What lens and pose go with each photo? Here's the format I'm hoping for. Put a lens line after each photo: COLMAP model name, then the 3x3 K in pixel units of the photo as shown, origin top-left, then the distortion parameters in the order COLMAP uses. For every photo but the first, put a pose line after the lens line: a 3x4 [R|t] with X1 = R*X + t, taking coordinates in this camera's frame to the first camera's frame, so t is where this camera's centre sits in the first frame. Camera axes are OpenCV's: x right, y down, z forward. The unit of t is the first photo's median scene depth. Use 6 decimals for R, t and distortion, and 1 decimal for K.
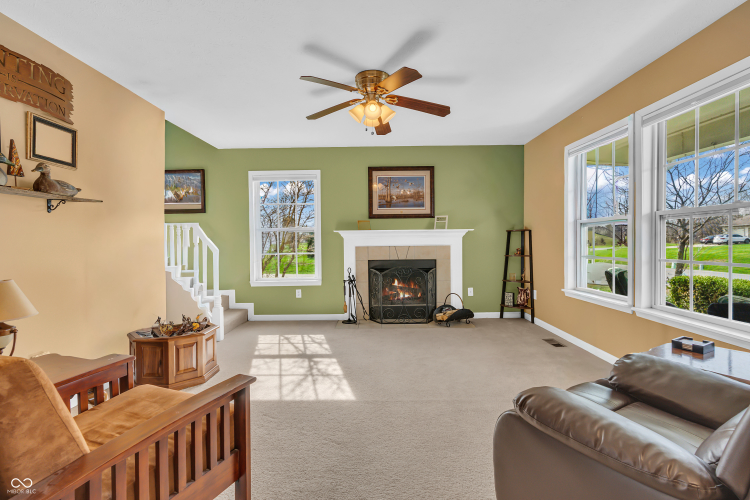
lens RADIAL K [[348.2, 0, 375.0], [0, 348.2, 250.0], [0, 0, 1]] dist [-0.005079, -0.000509]
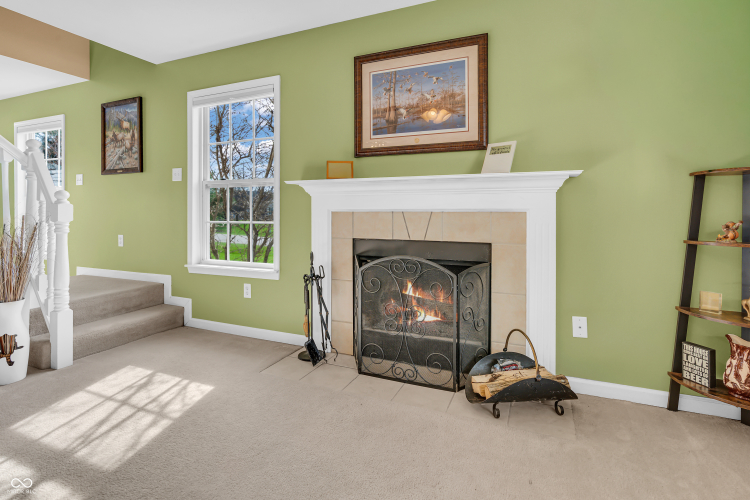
lens RADIAL K [[379.8, 0, 372.4], [0, 379.8, 210.7], [0, 0, 1]] dist [-0.003985, -0.000255]
pose [[0.917430, 0.011724, -0.397724, 0.230169], [-0.022853, 0.999468, -0.023252, 0.000637], [0.397240, 0.030422, 0.917211, 0.502768]]
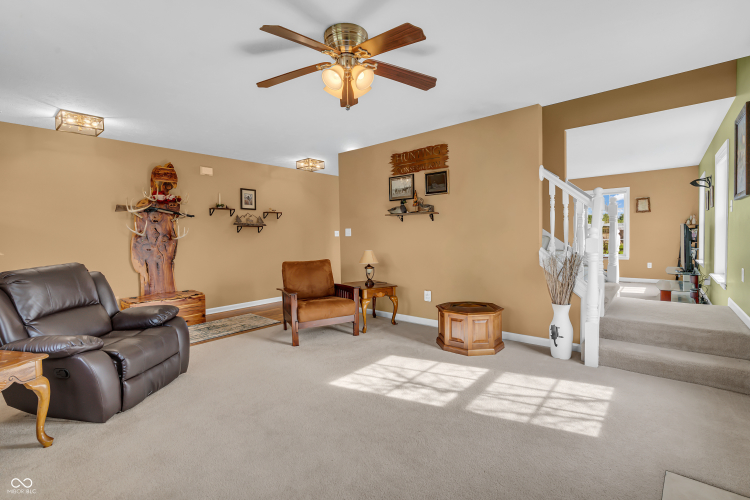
lens RADIAL K [[337.6, 0, 374.2], [0, 337.6, 244.9], [0, 0, 1]] dist [-0.003000, -0.000060]
pose [[-0.656700, 0.041747, -0.752995, 0.323915], [0.003277, 0.998615, 0.052506, -0.031785], [0.754144, 0.032013, -0.655928, 0.910907]]
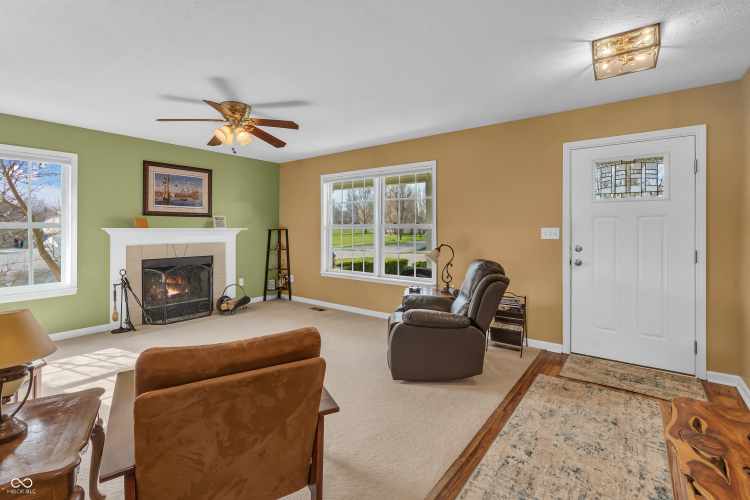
lens RADIAL K [[344.7, 0, 372.3], [0, 344.7, 230.1], [0, 0, 1]] dist [-0.006096, 0.000013]
pose [[0.611848, 0.008479, 0.790930, -0.373532], [0.014400, 0.999657, -0.021857, -0.021638], [-0.790845, 0.024763, 0.611516, -0.051009]]
